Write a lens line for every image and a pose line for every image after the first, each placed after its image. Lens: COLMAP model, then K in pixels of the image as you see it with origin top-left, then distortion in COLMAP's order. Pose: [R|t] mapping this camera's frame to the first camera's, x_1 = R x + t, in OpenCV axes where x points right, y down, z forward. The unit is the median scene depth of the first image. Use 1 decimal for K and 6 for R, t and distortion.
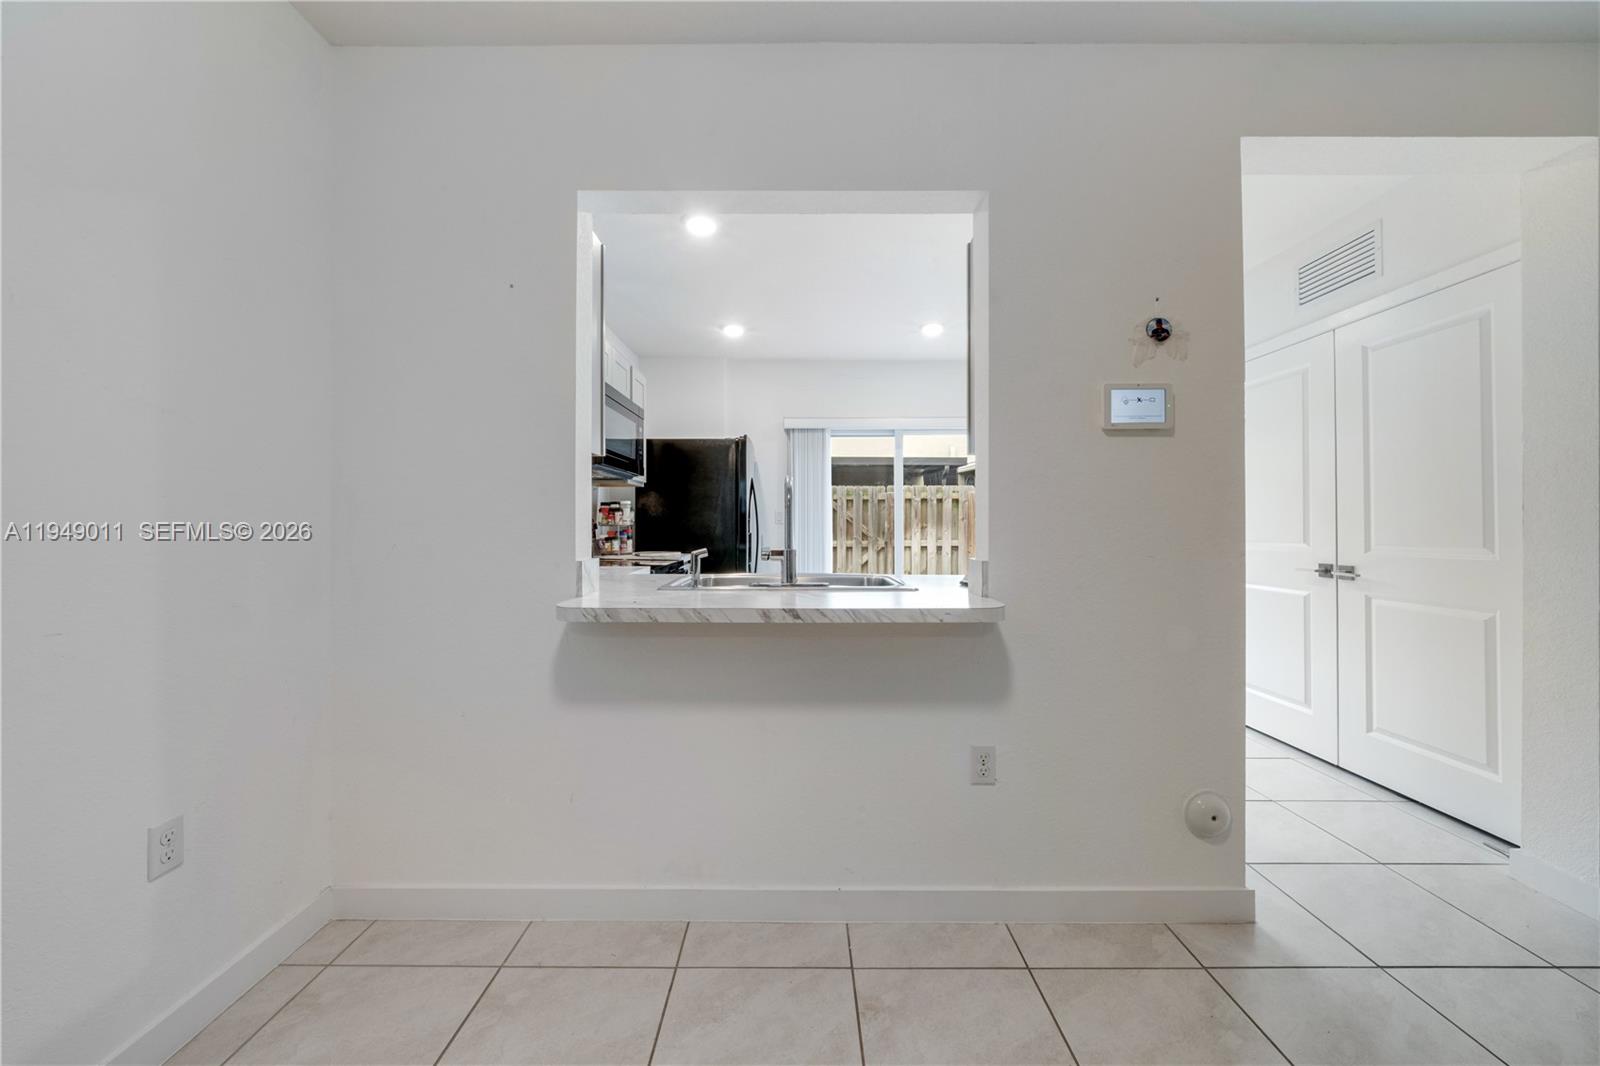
lens RADIAL K [[583.7, 0, 798.8], [0, 583.7, 525.6], [0, 0, 1]] dist [-0.002729, -0.000094]
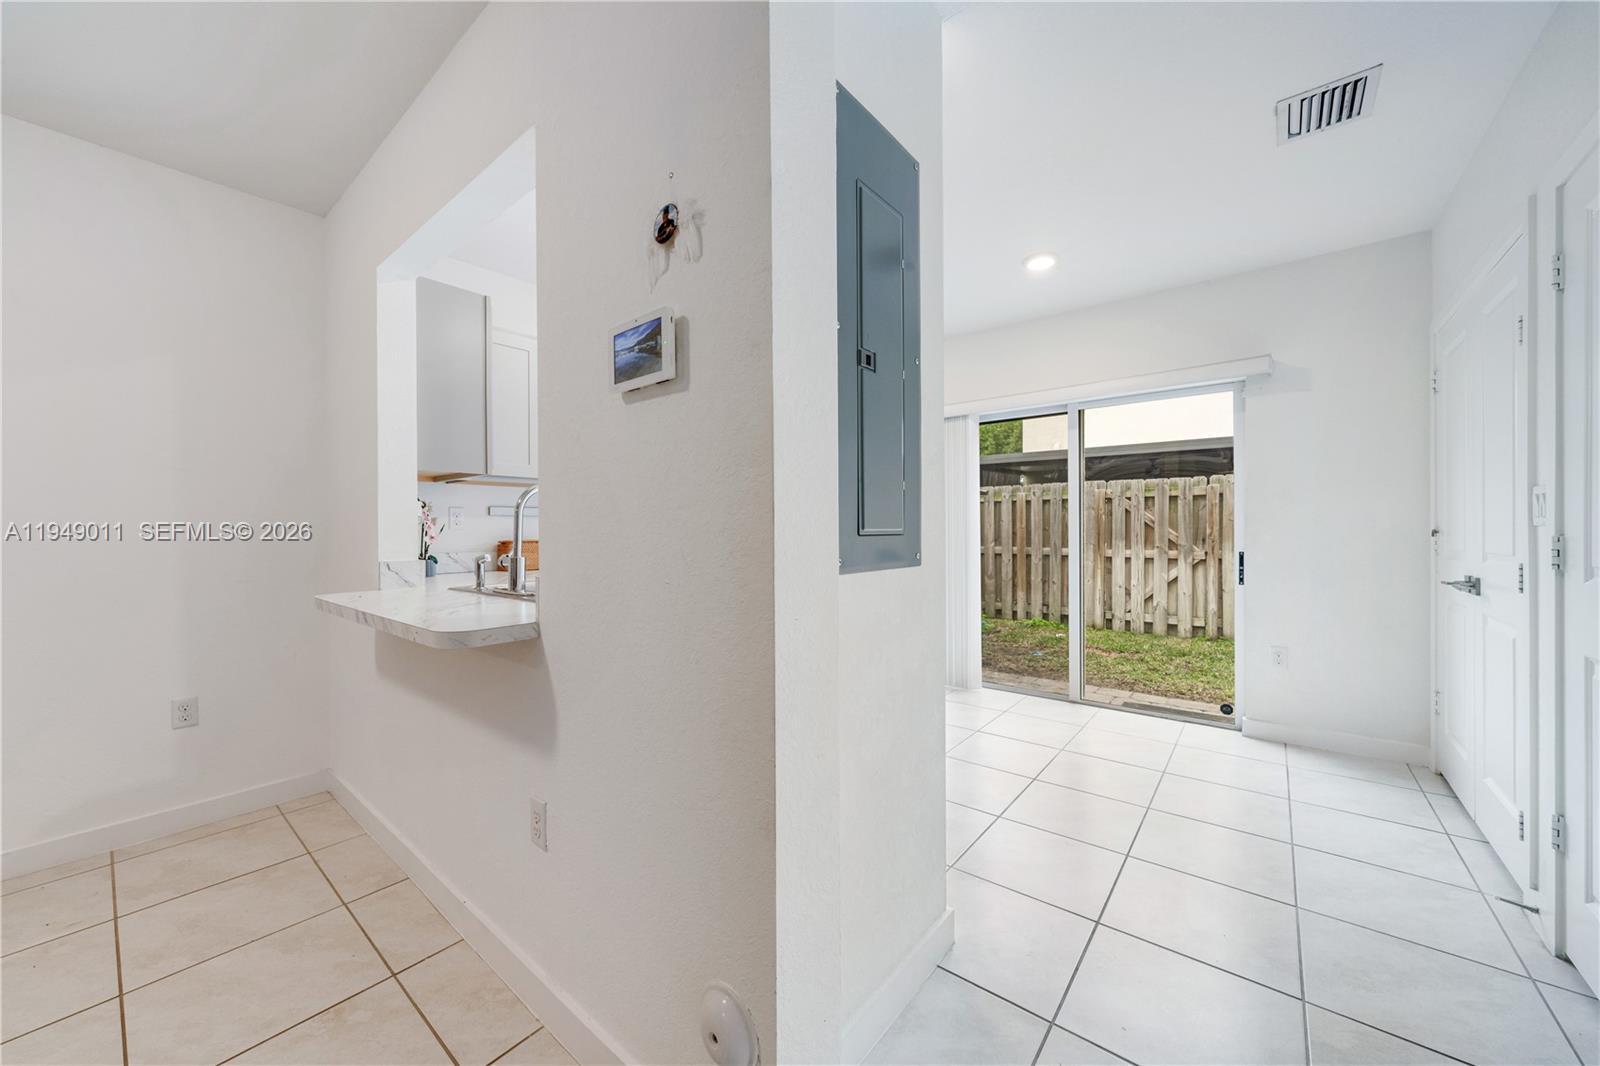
lens RADIAL K [[583.7, 0, 805.8], [0, 583.7, 532.5], [0, 0, 1]] dist [-0.002729, -0.000094]
pose [[0.777684, -0.001768, -0.628653, 0.218412], [0.003355, 0.999993, 0.001339, 0.000099], [0.628646, -0.003150, 0.777685, 0.115229]]
